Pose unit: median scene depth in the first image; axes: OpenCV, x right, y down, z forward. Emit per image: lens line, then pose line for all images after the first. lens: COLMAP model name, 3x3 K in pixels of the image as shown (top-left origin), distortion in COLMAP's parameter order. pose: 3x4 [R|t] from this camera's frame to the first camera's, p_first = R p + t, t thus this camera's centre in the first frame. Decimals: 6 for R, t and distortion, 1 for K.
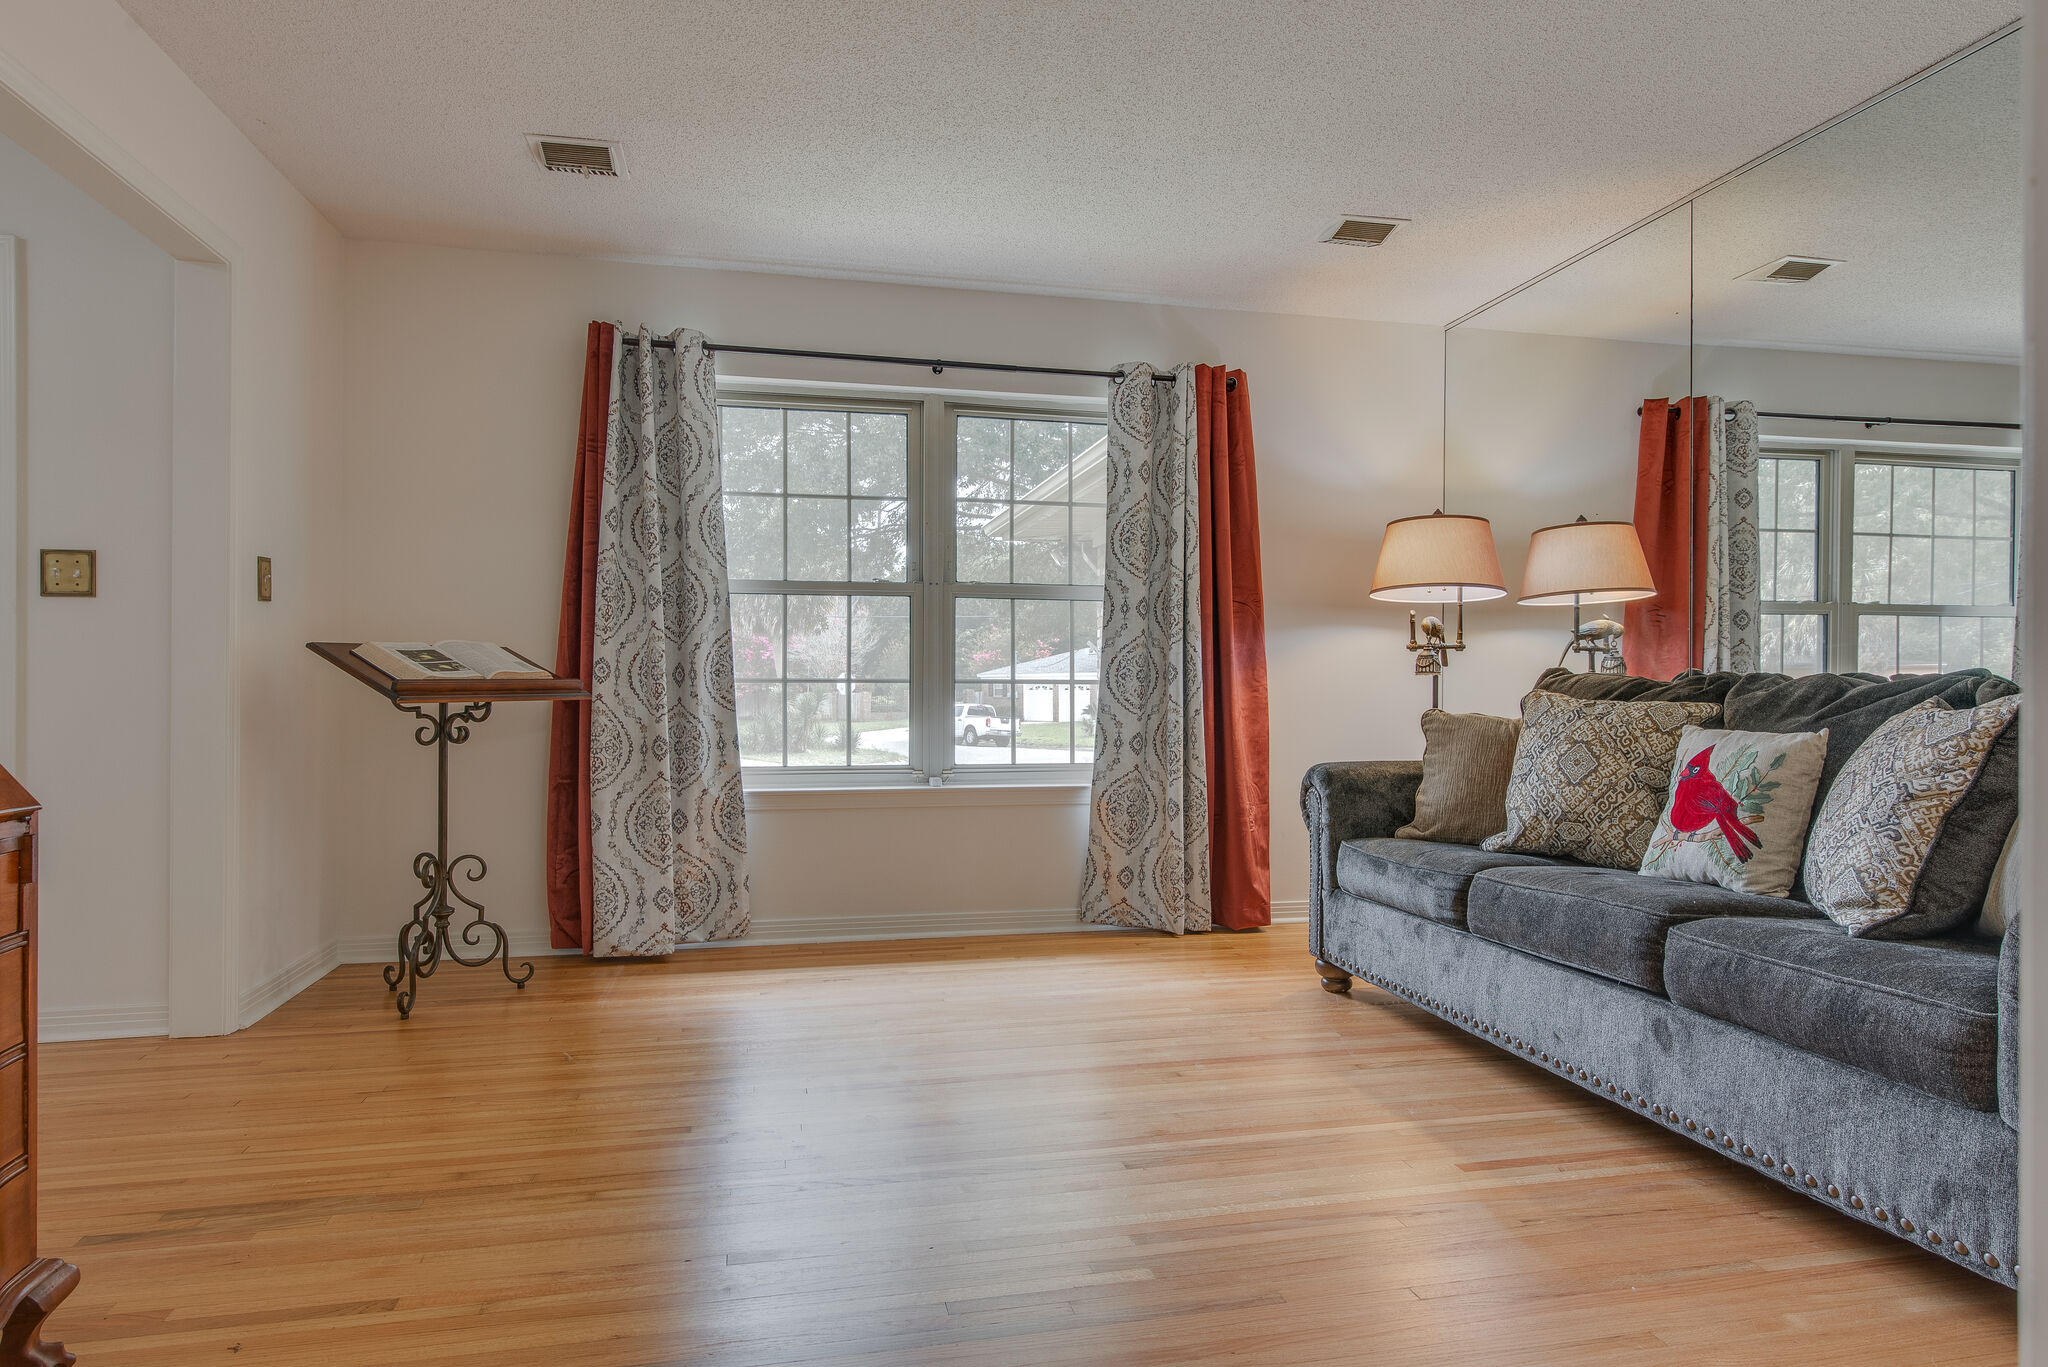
lens RADIAL K [[1194.3, 0, 1017.2], [0, 1194.3, 705.4], [0, 0, 1]] dist [0.005838, 0.000239]
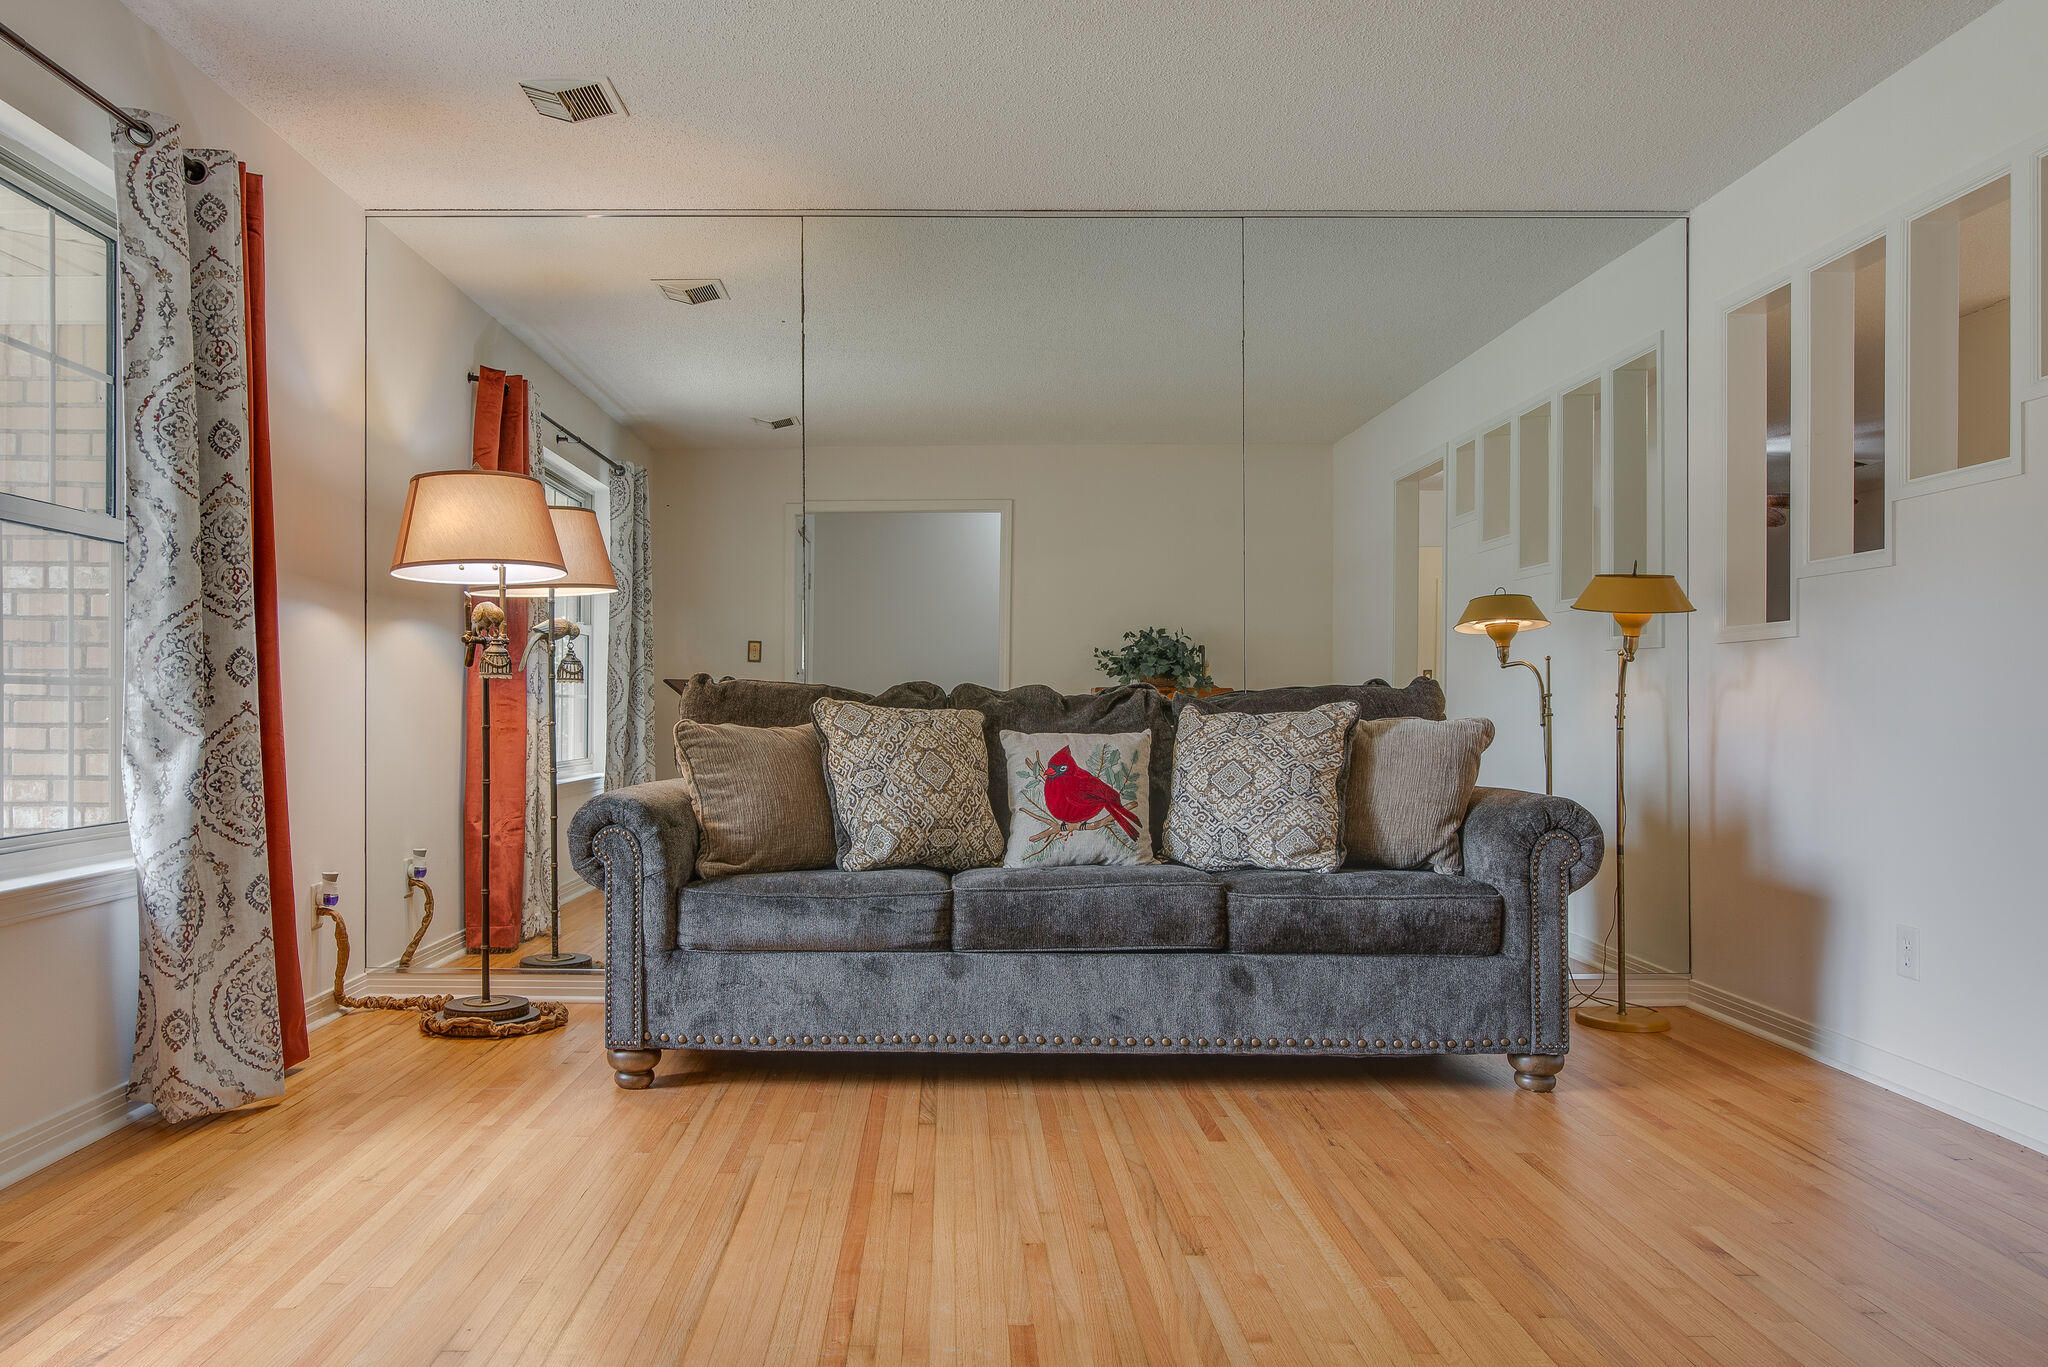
lens RADIAL K [[1431.1, 0, 1024.0], [0, 1431.1, 683.5], [0, 0, 1]] dist [0.006013, -0.000249]
pose [[0.208226, 0.015537, 0.977957, -0.818677], [0.008691, 0.999805, -0.017735, -0.003403], [-0.978042, 0.012192, 0.208051, 0.788511]]
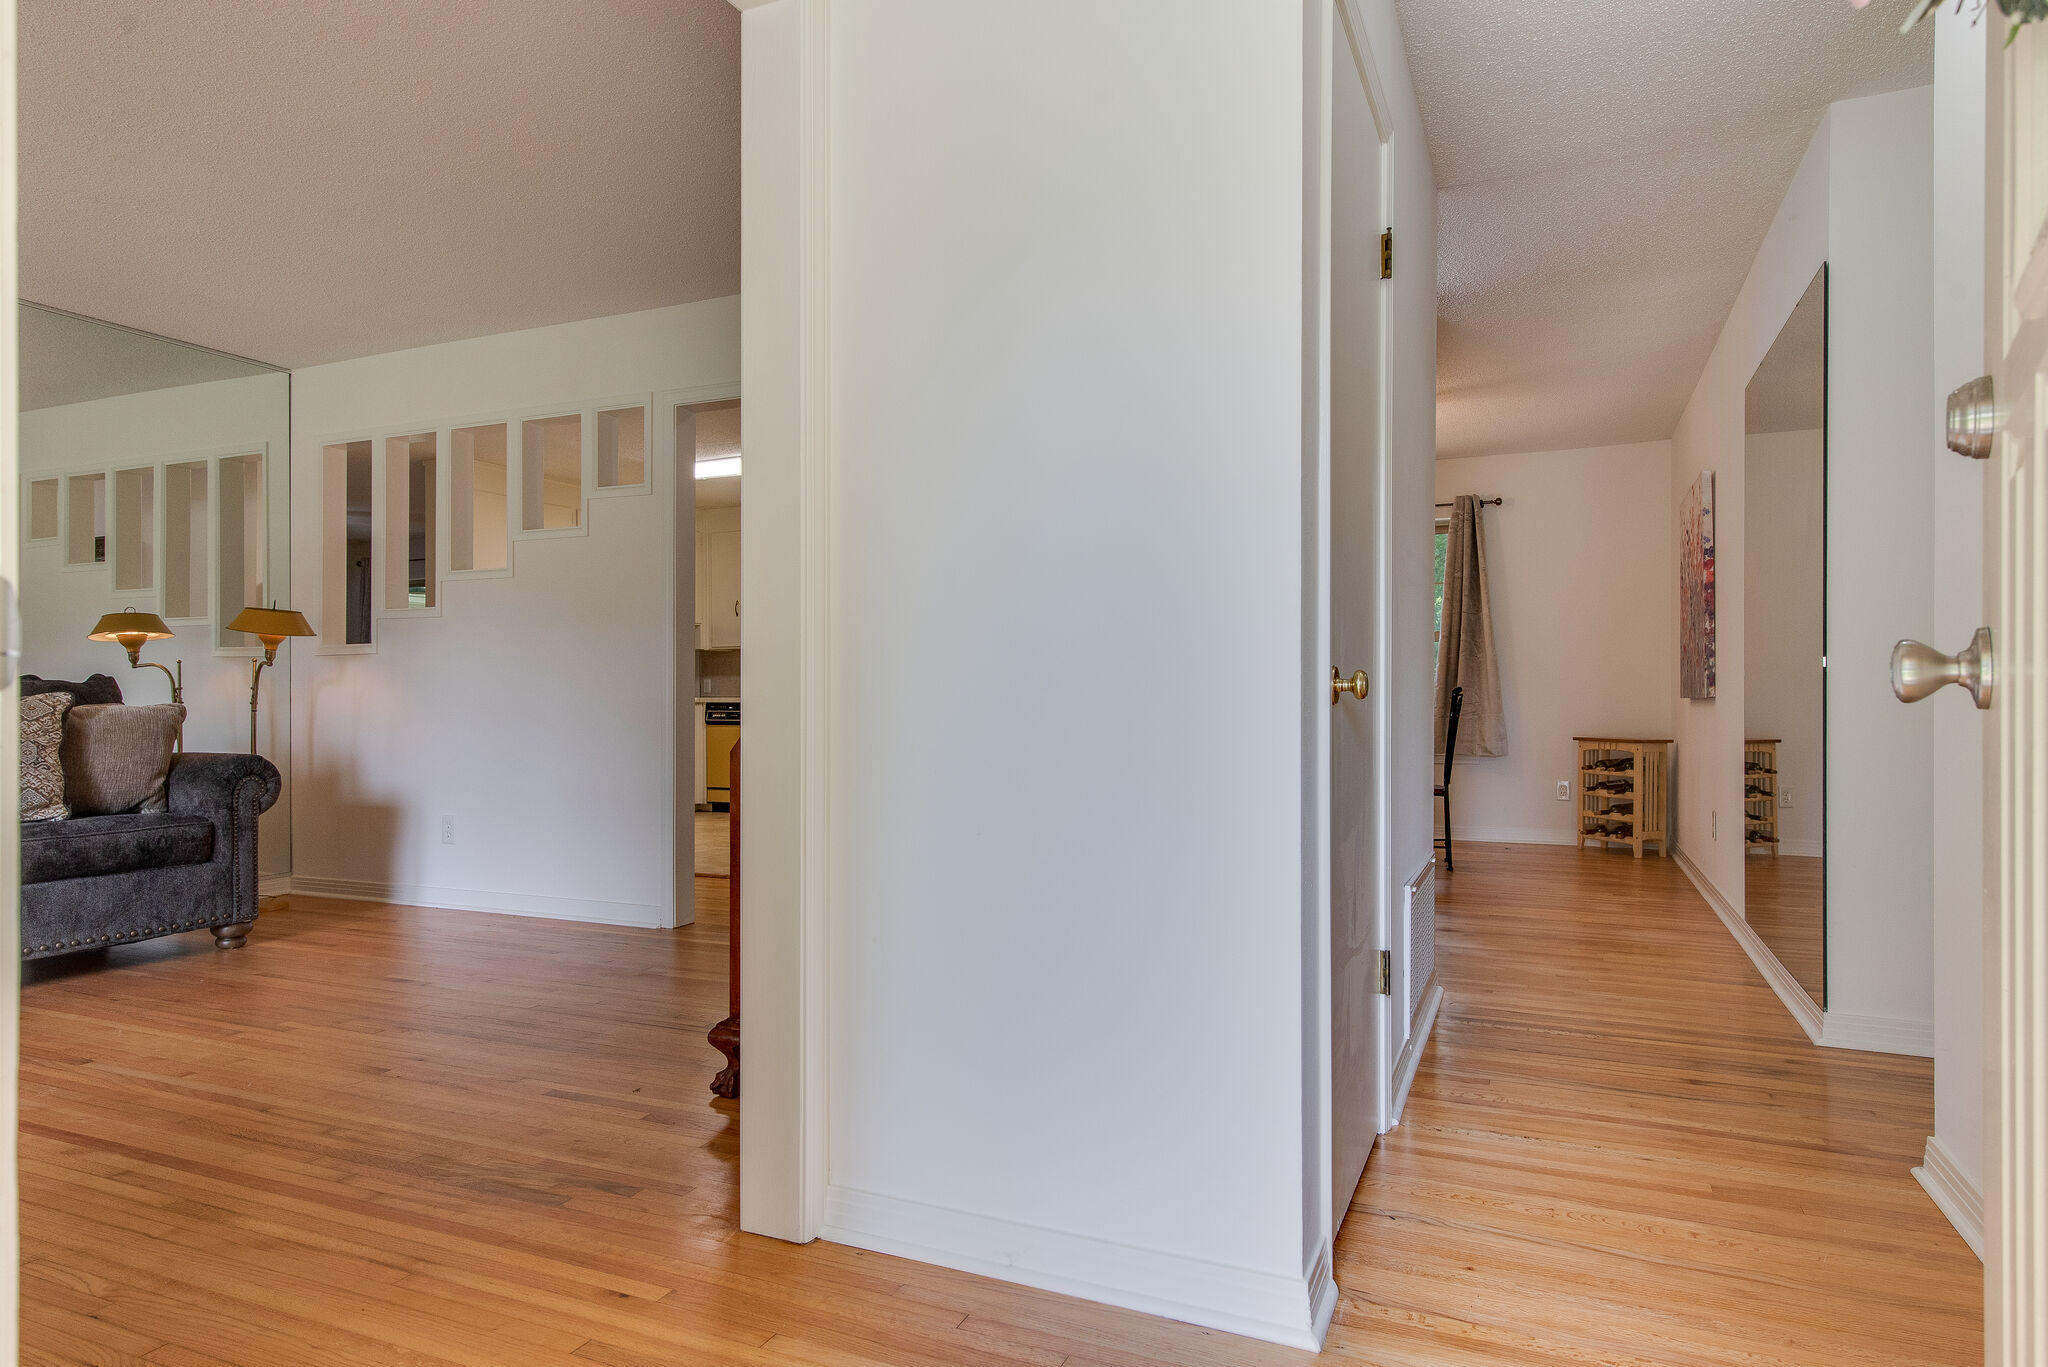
lens RADIAL K [[1145.3, 0, 1031.0], [0, 1145.3, 722.7], [0, 0, 1]] dist [0.001396, 0.000091]
pose [[-0.804535, -0.008998, 0.593837, -1.262928], [0.011524, 0.999460, 0.030757, 0.000222], [-0.593793, 0.031589, -0.803997, 1.212901]]
